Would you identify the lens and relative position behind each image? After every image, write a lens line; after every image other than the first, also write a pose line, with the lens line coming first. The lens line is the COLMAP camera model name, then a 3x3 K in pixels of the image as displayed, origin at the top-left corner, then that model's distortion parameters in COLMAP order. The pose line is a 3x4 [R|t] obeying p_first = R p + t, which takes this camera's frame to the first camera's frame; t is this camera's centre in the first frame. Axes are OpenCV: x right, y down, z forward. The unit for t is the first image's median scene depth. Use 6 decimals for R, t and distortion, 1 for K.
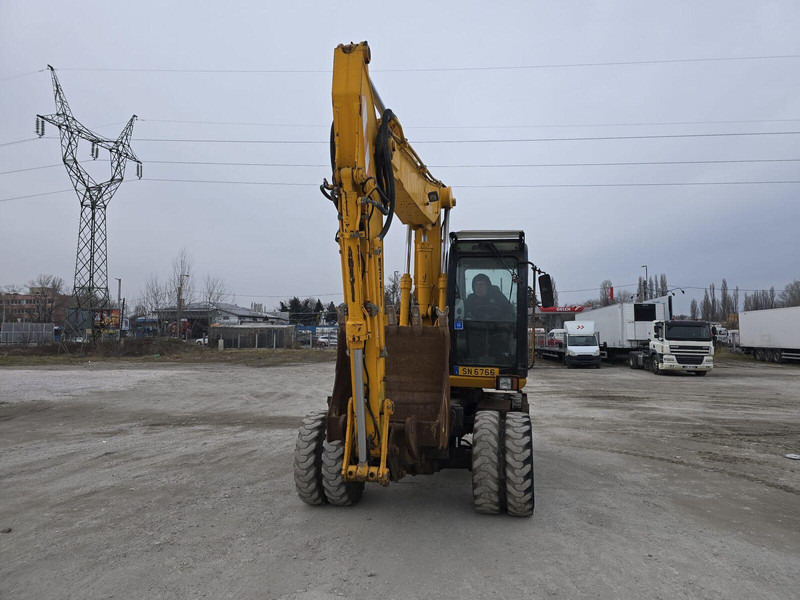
lens RADIAL K [[535.1, 0, 408.1], [0, 535.1, 296.6], [0, 0, 1]] dist [0.051448, -0.037466]
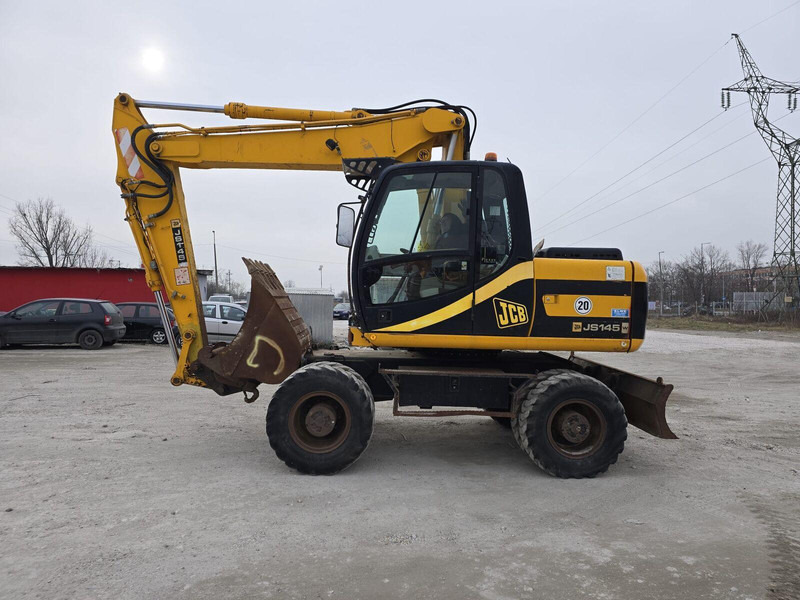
lens RADIAL K [[535.1, 0, 402.6], [0, 535.1, 303.6], [0, 0, 1]] dist [0.051448, -0.037466]
pose [[0.267656, 0.005840, -0.963497, 0.147106], [0.057881, 0.998078, 0.022129, 0.012951], [0.961774, -0.061691, 0.266803, 0.118323]]
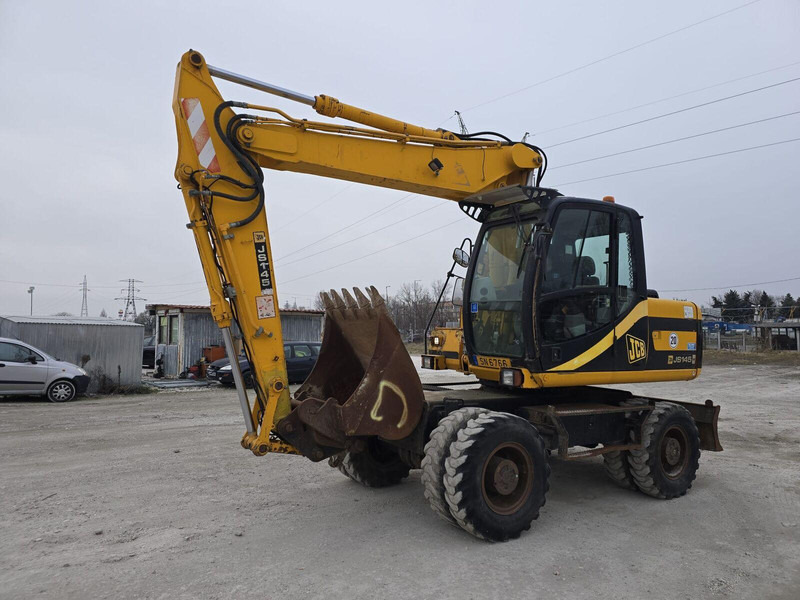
lens RADIAL K [[535.1, 0, 404.6], [0, 535.1, 302.3], [0, 0, 1]] dist [0.051448, -0.037466]
pose [[0.714255, -0.036283, -0.698944, 0.088631], [0.044789, 0.998978, -0.006088, 0.006460], [0.698451, -0.026956, 0.715150, 0.043728]]
